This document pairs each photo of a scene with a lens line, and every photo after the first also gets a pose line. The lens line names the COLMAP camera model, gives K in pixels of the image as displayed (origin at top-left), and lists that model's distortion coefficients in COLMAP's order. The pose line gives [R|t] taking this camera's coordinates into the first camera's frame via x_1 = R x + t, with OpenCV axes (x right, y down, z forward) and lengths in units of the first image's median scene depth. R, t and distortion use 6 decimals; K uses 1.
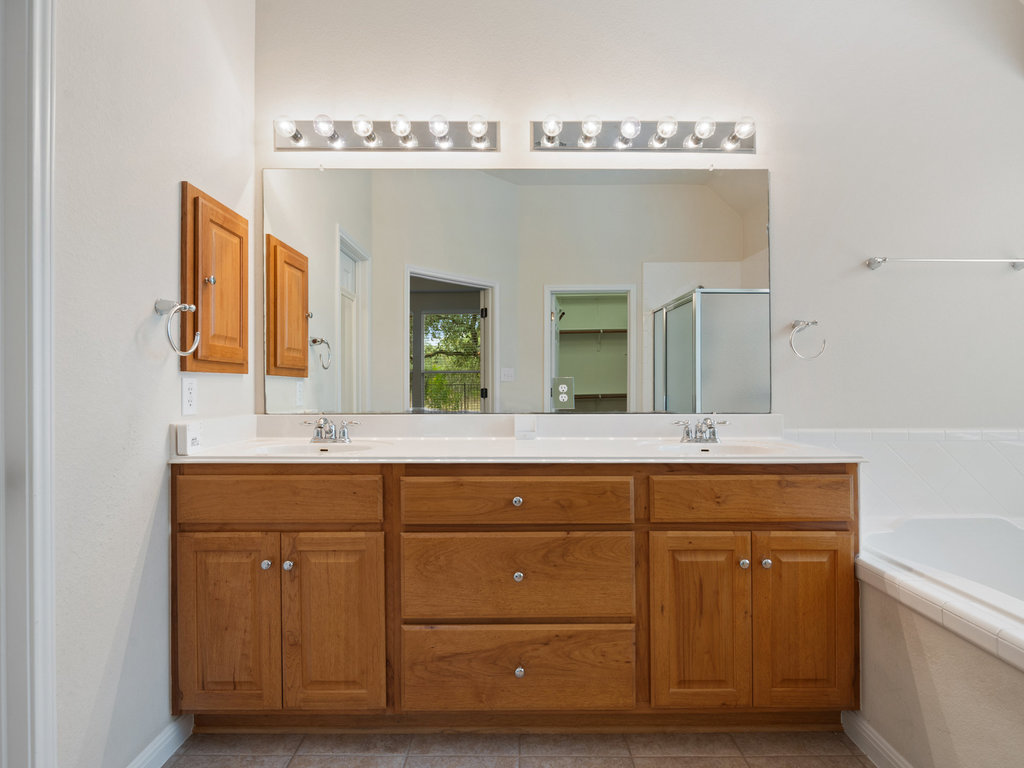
lens RADIAL K [[548.6, 0, 508.0], [0, 548.6, 376.7], [0, 0, 1]] dist [0.002784, -0.003522]
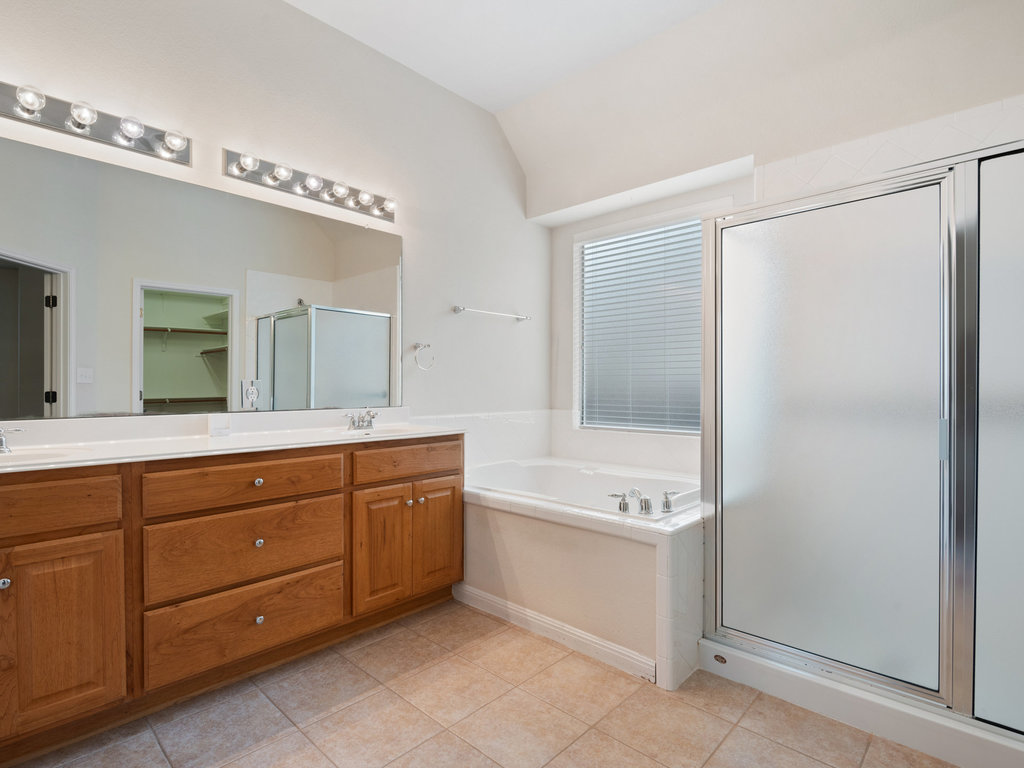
lens RADIAL K [[525.4, 0, 515.5], [0, 525.4, 385.2], [0, 0, 1]] dist [0.006132, -0.007691]
pose [[0.683022, 0.000111, 0.730397, -0.436213], [-0.009469, 0.999917, 0.008703, -0.004809], [-0.730336, -0.012861, 0.682967, -0.213356]]
